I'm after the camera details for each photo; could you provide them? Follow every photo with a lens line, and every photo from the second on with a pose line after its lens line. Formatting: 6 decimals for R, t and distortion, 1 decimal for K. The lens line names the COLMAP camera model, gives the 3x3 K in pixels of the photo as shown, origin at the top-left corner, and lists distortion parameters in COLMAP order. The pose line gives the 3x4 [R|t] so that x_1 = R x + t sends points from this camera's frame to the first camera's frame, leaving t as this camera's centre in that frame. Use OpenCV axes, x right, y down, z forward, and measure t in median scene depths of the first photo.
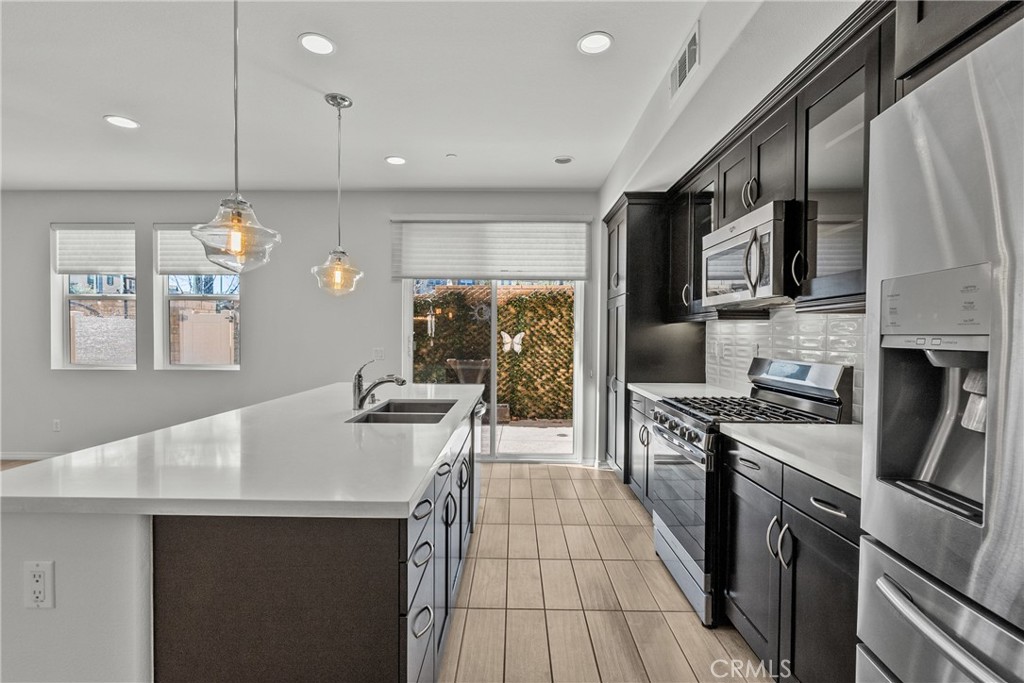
lens RADIAL K [[464.9, 0, 507.9], [0, 464.9, 344.1], [0, 0, 1]] dist [-0.006809, 0.003778]
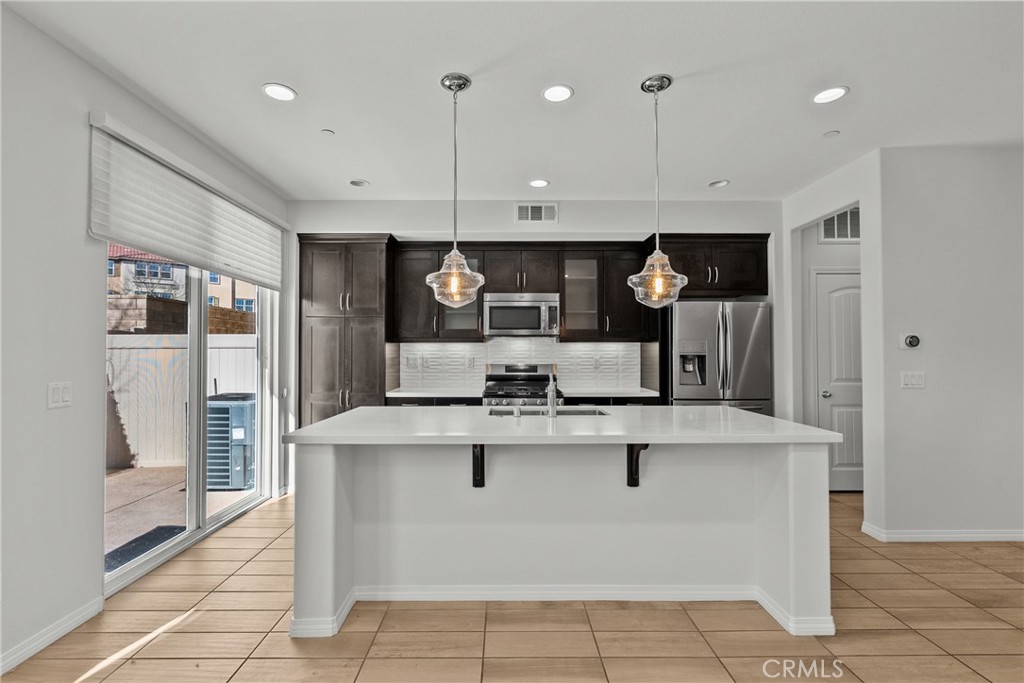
lens RADIAL K [[464.9, 0, 507.9], [0, 464.9, 344.1], [0, 0, 1]] dist [-0.006809, 0.003778]
pose [[-0.020524, 0.012426, 0.999712, -0.731342], [0.019630, 0.999735, -0.012024, -0.014710], [-0.999597, 0.019377, -0.020762, 0.555807]]
